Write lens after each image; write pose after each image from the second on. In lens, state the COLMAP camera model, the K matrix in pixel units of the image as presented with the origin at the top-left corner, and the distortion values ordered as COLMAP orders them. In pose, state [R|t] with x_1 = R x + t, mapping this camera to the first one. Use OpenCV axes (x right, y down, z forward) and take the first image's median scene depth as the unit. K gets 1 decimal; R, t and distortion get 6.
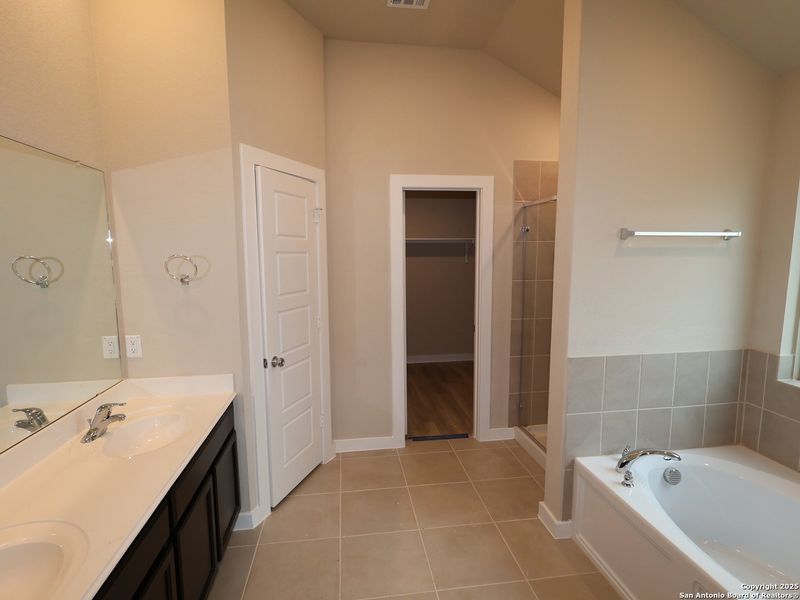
lens RADIAL K [[415.8, 0, 398.7], [0, 415.8, 303.0], [0, 0, 1]] dist [-0.010689, -0.000424]
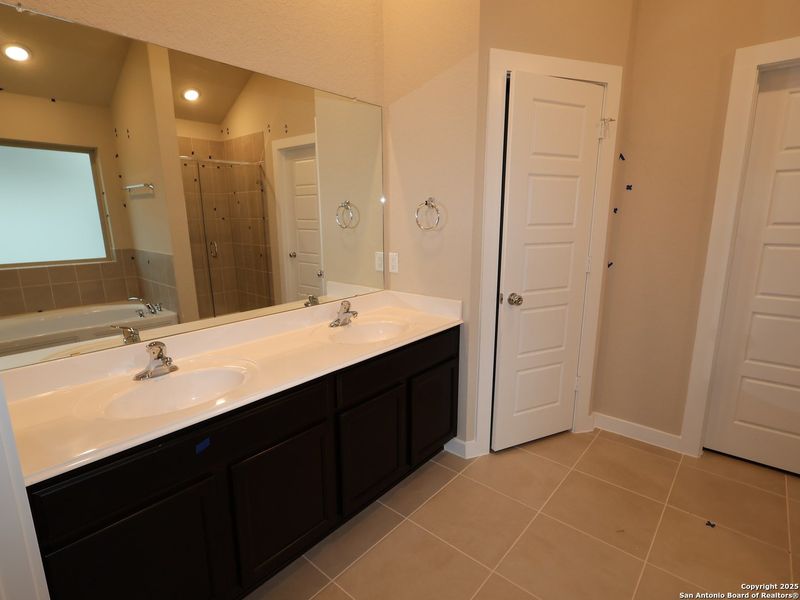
lens RADIAL K [[415.8, 0, 396.2], [0, 415.8, 301.4], [0, 0, 1]] dist [-0.010689, -0.000424]
pose [[0.657799, 0.162128, -0.735537, 0.186271], [-0.090811, 0.986506, 0.136233, 0.042356], [0.747699, -0.022819, 0.663645, 0.190192]]
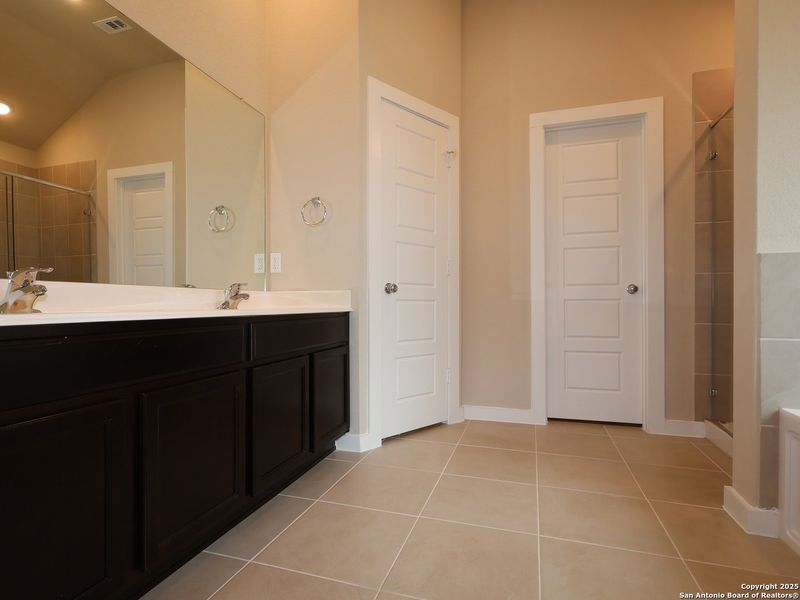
lens RADIAL K [[415.8, 0, 395.6], [0, 415.8, 303.9], [0, 0, 1]] dist [-0.010689, -0.000424]
pose [[0.900791, 0.006474, -0.434204, 0.127932], [-0.057249, 0.992932, -0.103961, 0.255588], [0.430462, 0.118505, 0.894795, 0.102072]]
